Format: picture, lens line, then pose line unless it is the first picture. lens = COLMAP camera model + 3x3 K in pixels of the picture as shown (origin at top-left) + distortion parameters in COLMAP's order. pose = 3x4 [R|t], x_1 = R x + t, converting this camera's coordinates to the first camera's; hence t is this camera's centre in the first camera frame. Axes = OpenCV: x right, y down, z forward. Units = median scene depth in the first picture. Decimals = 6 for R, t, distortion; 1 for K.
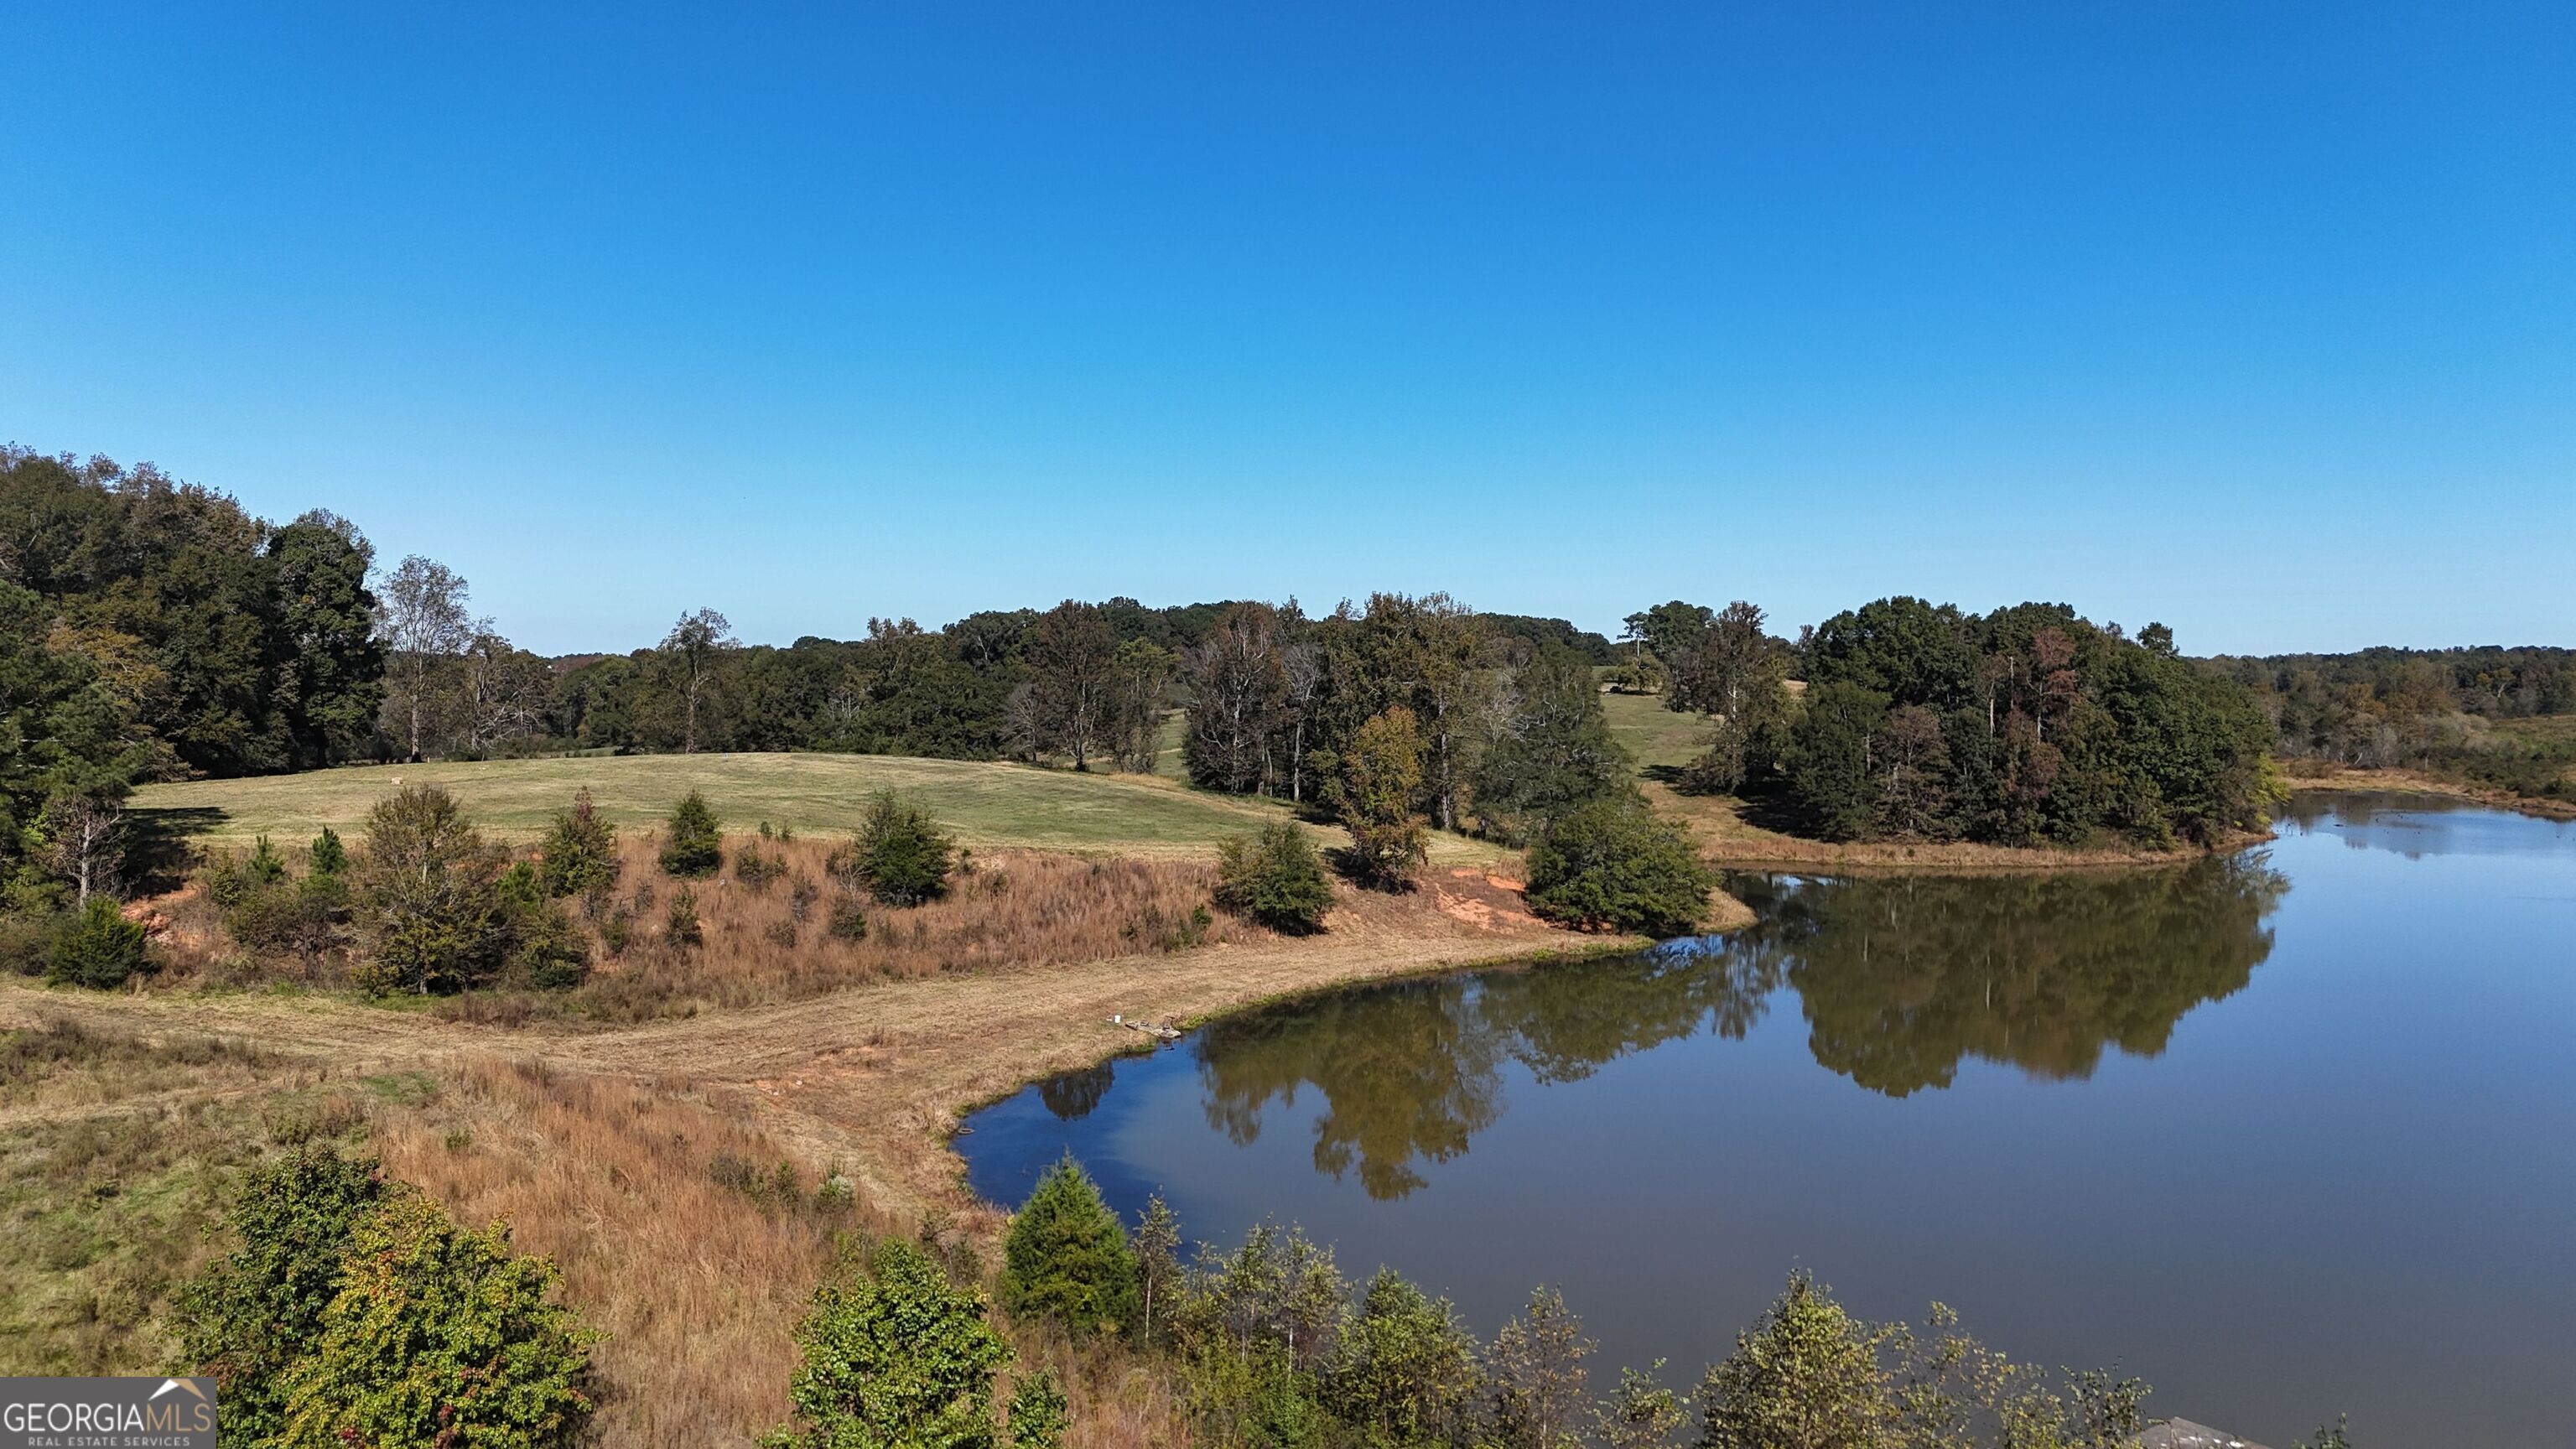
lens RADIAL K [[1885.8, 0, 1283.4], [0, 1885.8, 732.5], [0, 0, 1]] dist [0.090460, -0.090105]
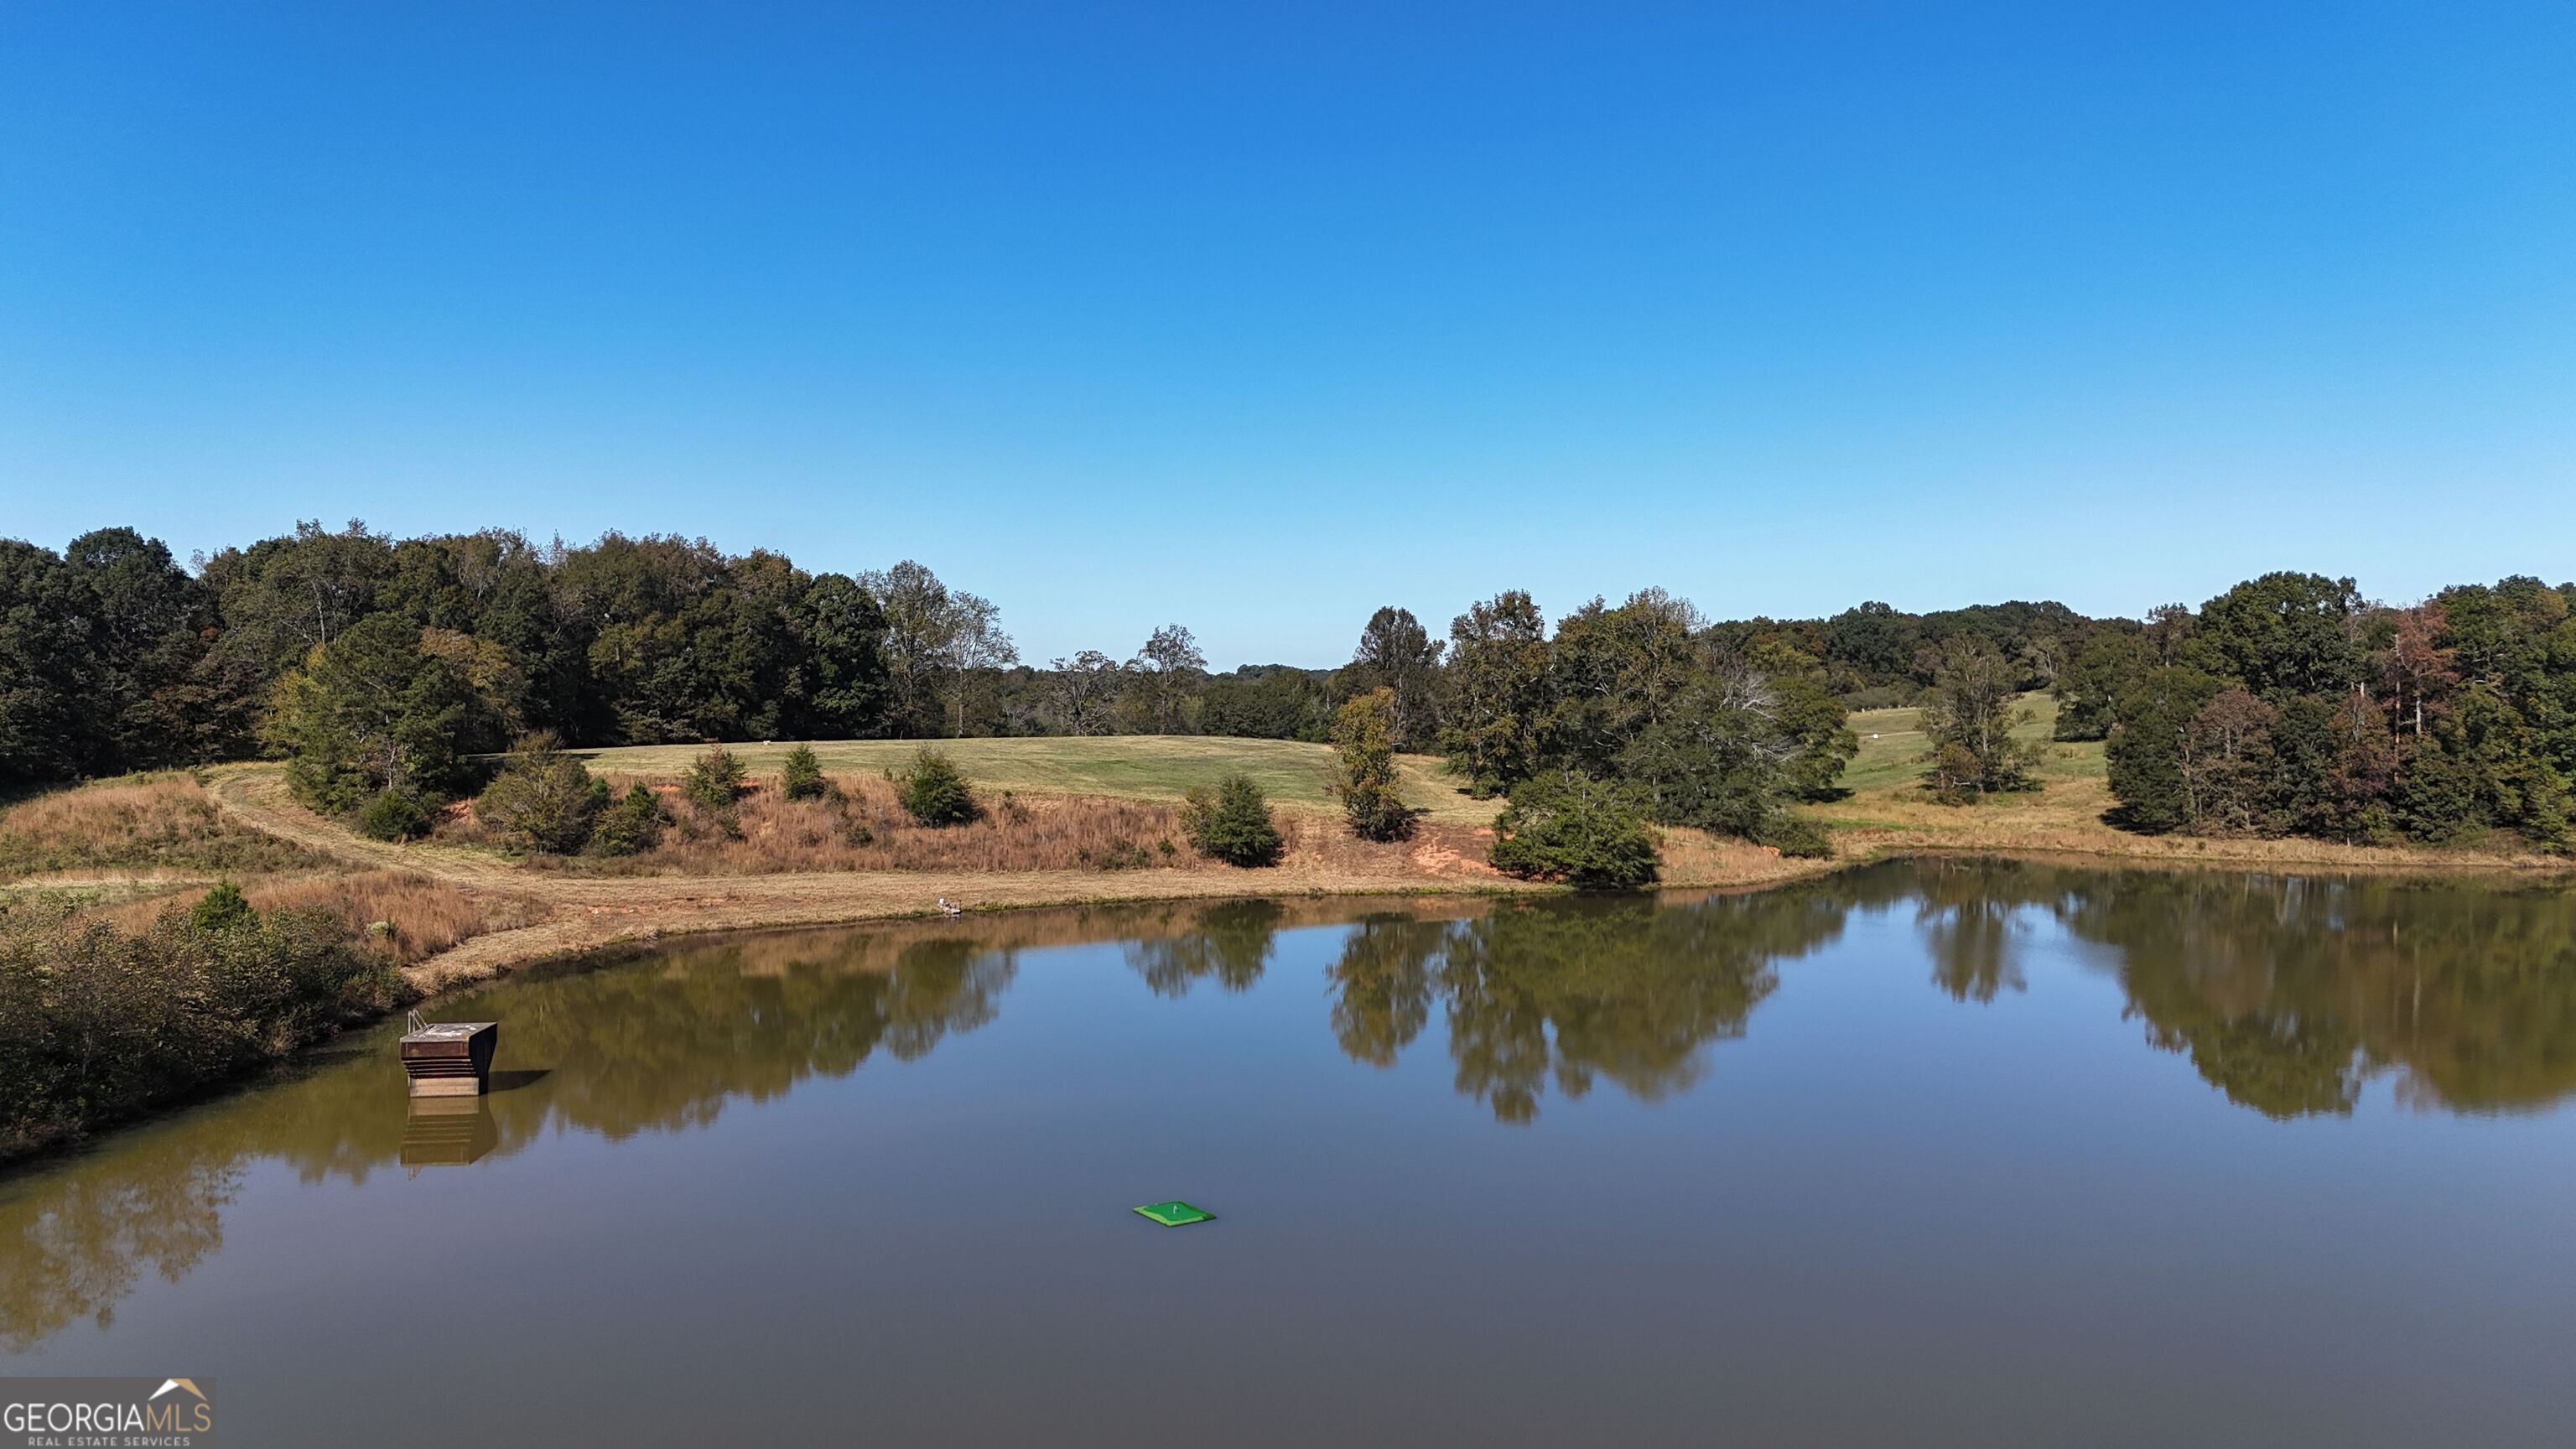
lens RADIAL K [[1885.8, 0, 1288.0], [0, 1885.8, 732.4], [0, 0, 1]] dist [0.090460, -0.090105]
pose [[0.860986, 0.000817, -0.508629, 0.607330], [-0.005819, 0.999949, -0.008245, 0.025613], [0.508596, 0.010059, 0.860947, -0.061086]]
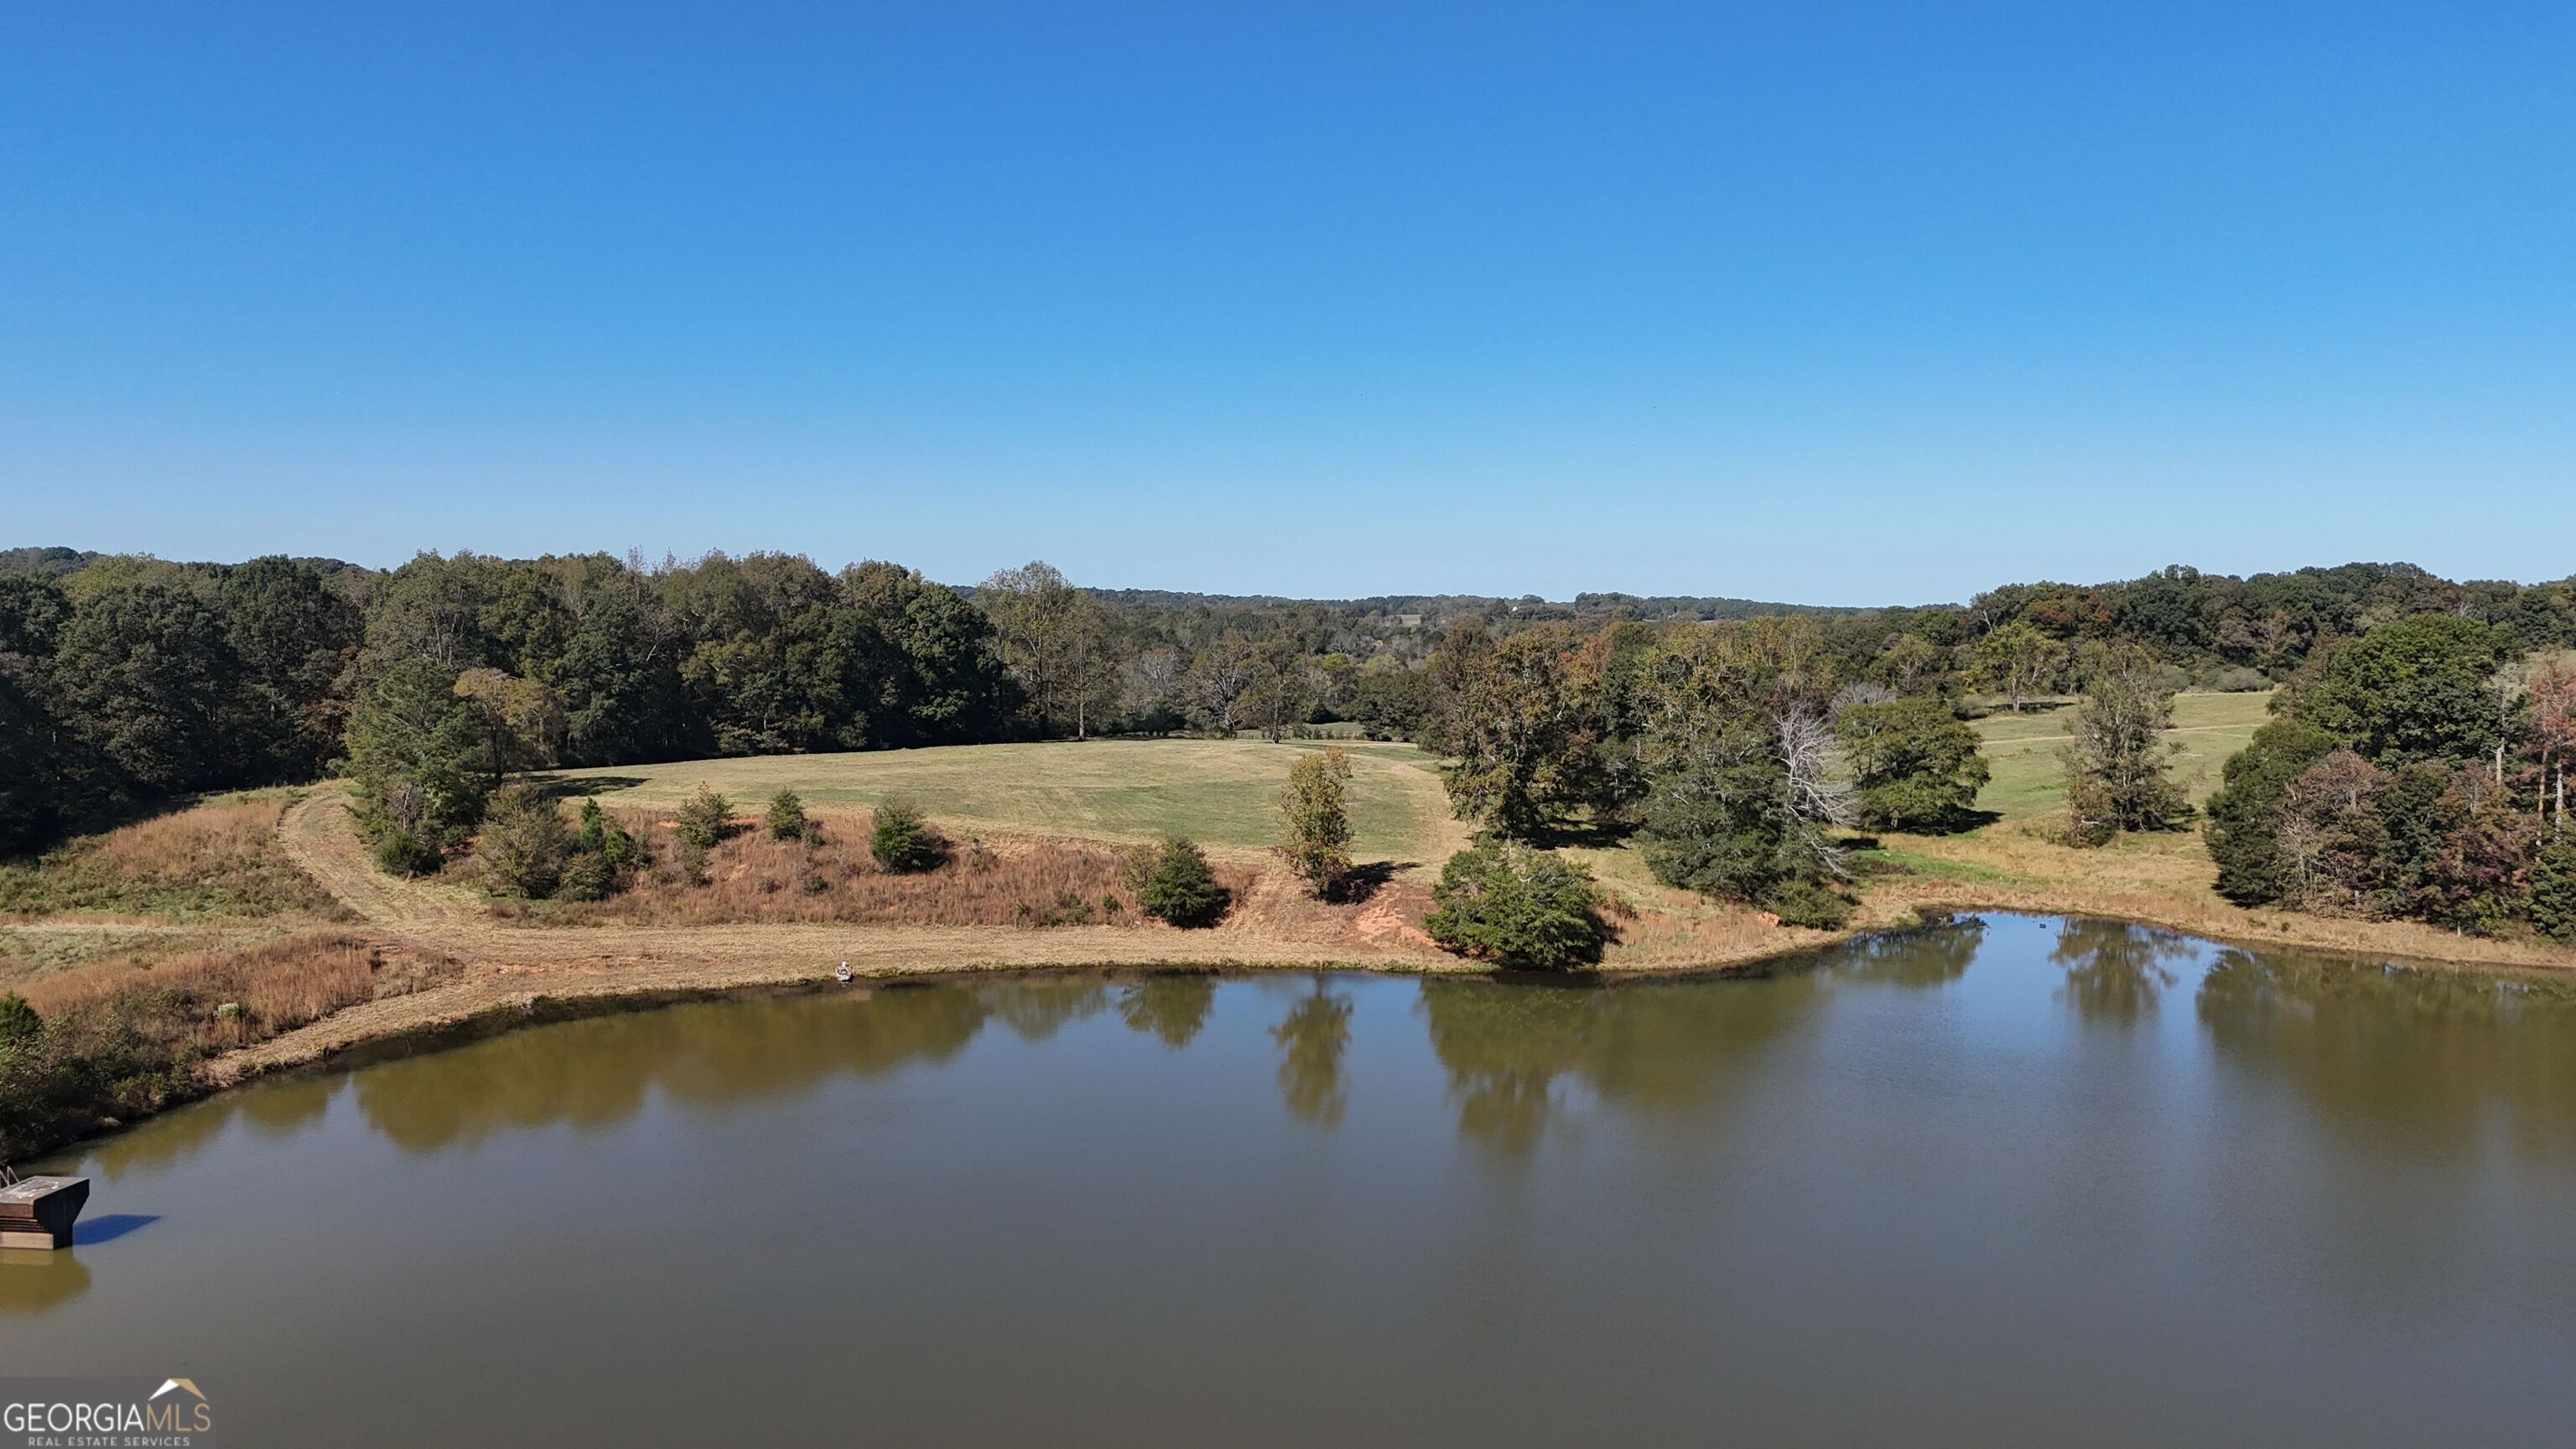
lens RADIAL K [[1885.8, 0, 1288.7], [0, 1885.8, 727.7], [0, 0, 1]] dist [0.090460, -0.090105]
pose [[0.745904, 0.042242, -0.664712, 0.810273], [-0.023833, 0.999040, 0.036744, -0.066563], [0.665627, -0.011566, 0.746195, 0.095627]]
